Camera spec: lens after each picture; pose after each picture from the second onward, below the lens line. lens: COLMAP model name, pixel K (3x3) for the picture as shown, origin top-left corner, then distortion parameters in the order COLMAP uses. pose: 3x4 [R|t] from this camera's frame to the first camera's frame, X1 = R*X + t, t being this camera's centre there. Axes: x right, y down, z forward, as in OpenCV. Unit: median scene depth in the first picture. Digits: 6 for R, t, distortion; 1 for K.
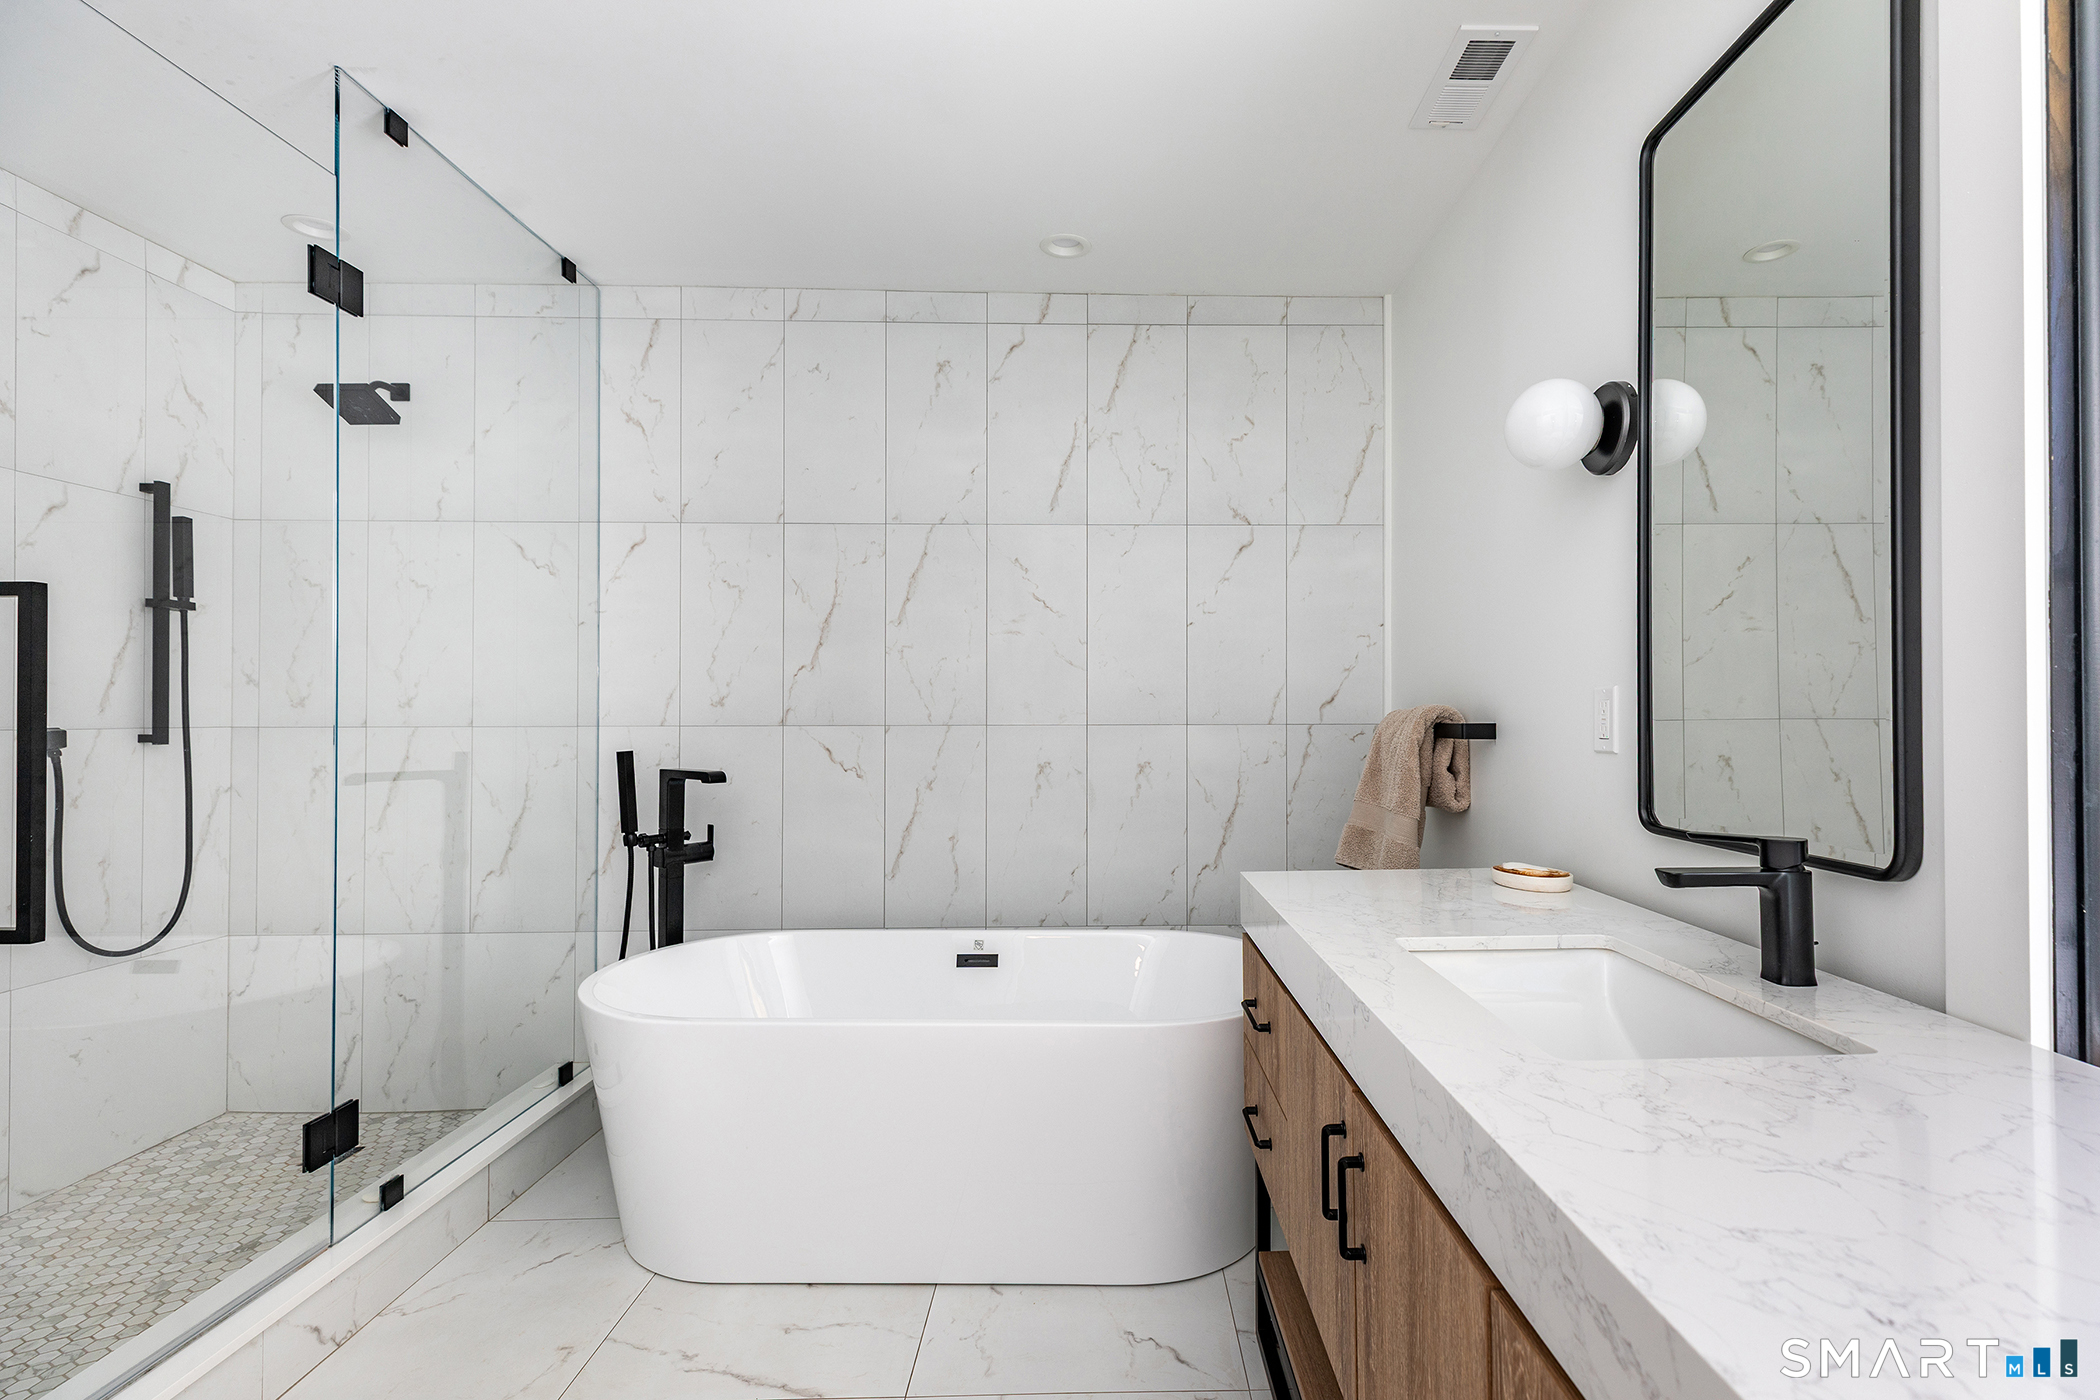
lens RADIAL K [[998.4, 0, 1050.0], [0, 998.4, 700.0], [0, 0, 1]] dist [0.017610, -0.000010]
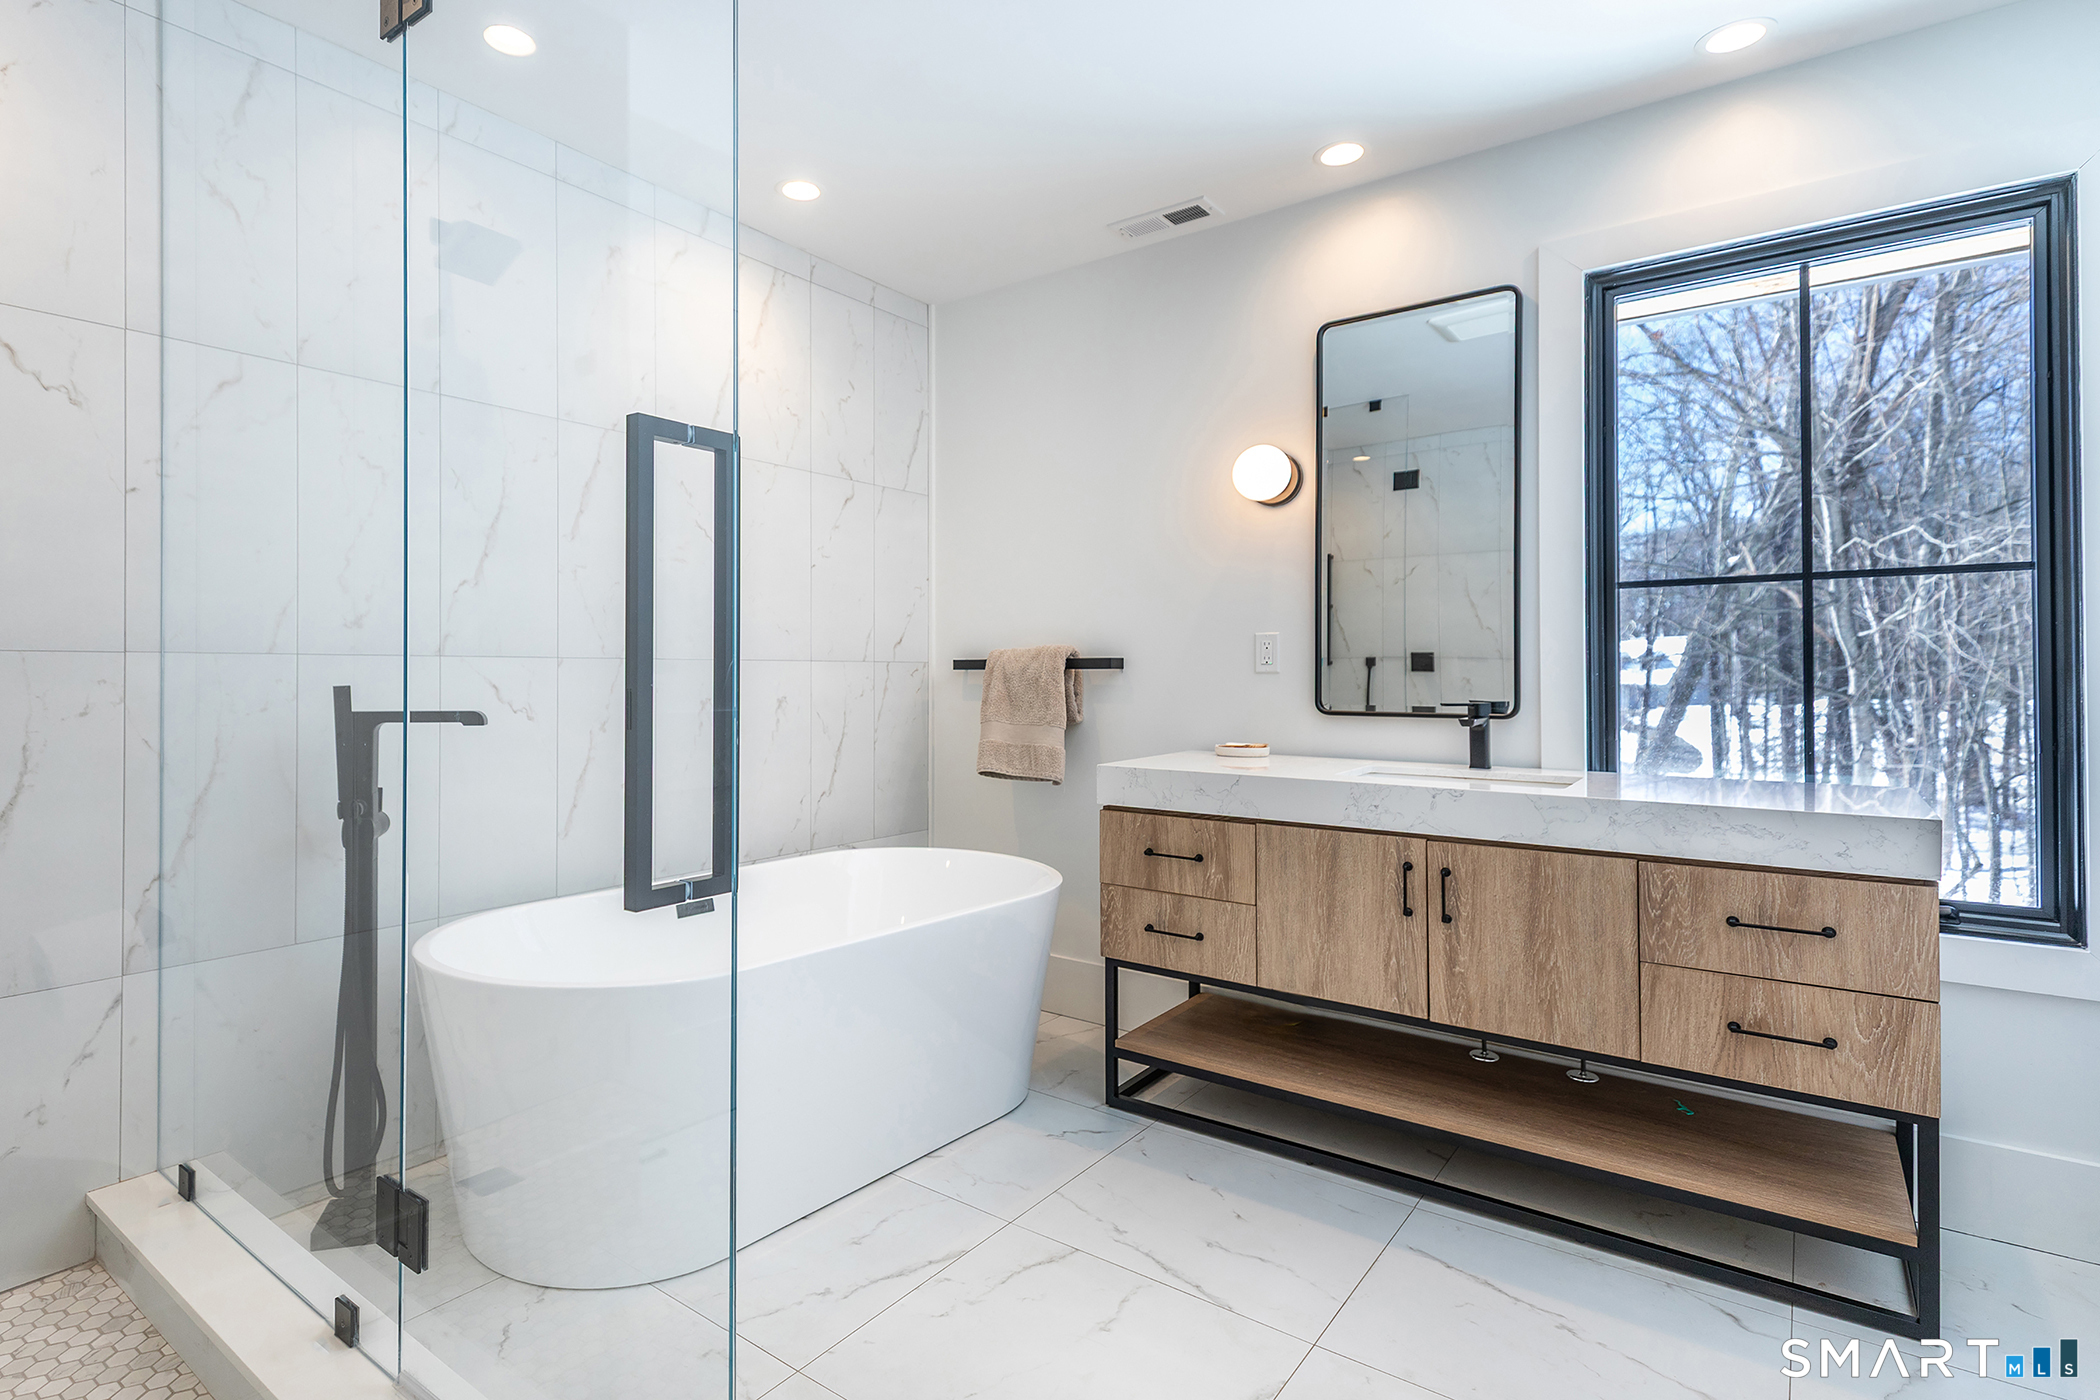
lens RADIAL K [[1047.2, 0, 1049.9], [0, 1047.2, 662.3], [0, 0, 1]] dist [0.000203, -0.000147]
pose [[0.609375, 0.008511, 0.792836, -0.620246], [-0.013026, 0.999915, -0.000723, 0.024957], [-0.792775, -0.009887, 0.609434, 0.131131]]
